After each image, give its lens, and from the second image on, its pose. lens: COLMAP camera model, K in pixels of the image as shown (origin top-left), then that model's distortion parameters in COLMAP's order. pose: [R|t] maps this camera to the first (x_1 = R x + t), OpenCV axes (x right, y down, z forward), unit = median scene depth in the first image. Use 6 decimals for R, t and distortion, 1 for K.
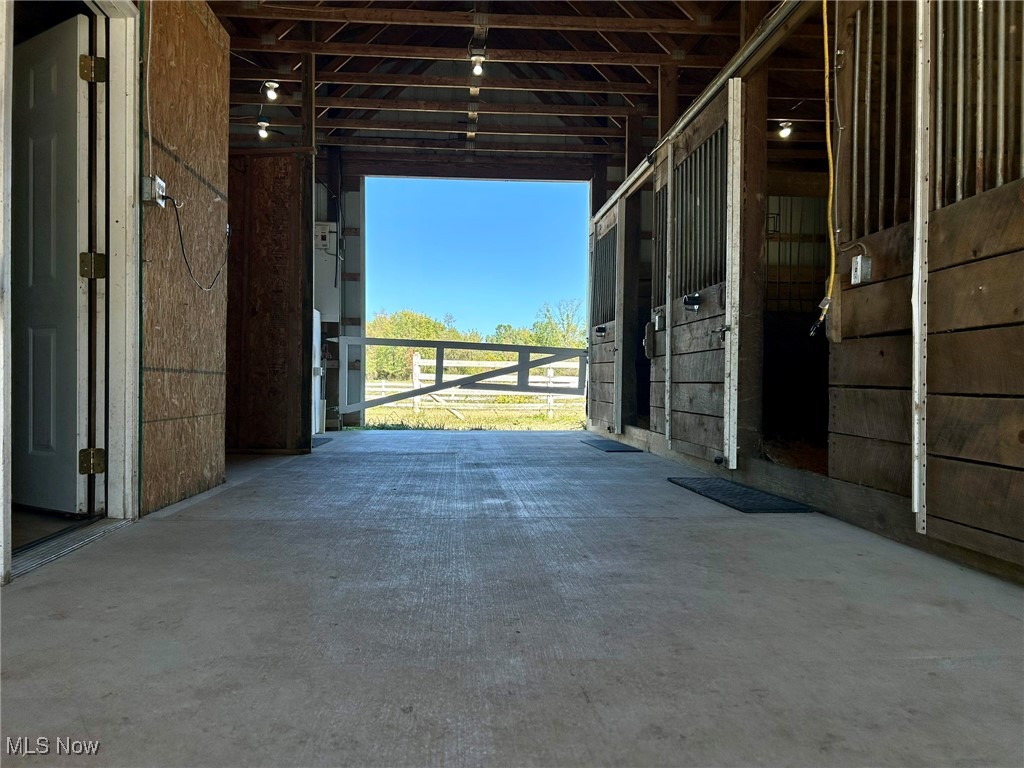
lens RADIAL K [[771.4, 0, 510.6], [0, 771.4, 383.4], [0, 0, 1]] dist [0.015925, -0.005145]
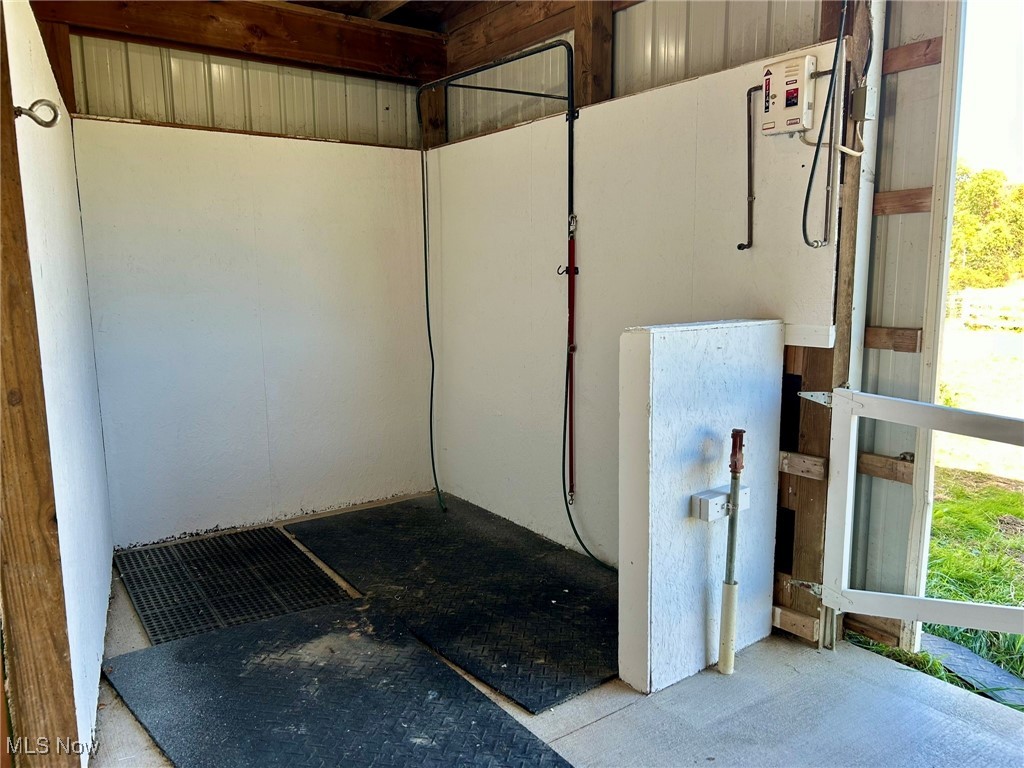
lens RADIAL K [[771.4, 0, 511.6], [0, 771.4, 379.3], [0, 0, 1]] dist [0.015925, -0.005145]
pose [[0.505894, 0.109430, -0.855626, -0.001981], [0.012293, 0.990905, 0.134000, -0.111258], [0.862508, -0.078308, 0.499948, 0.699623]]
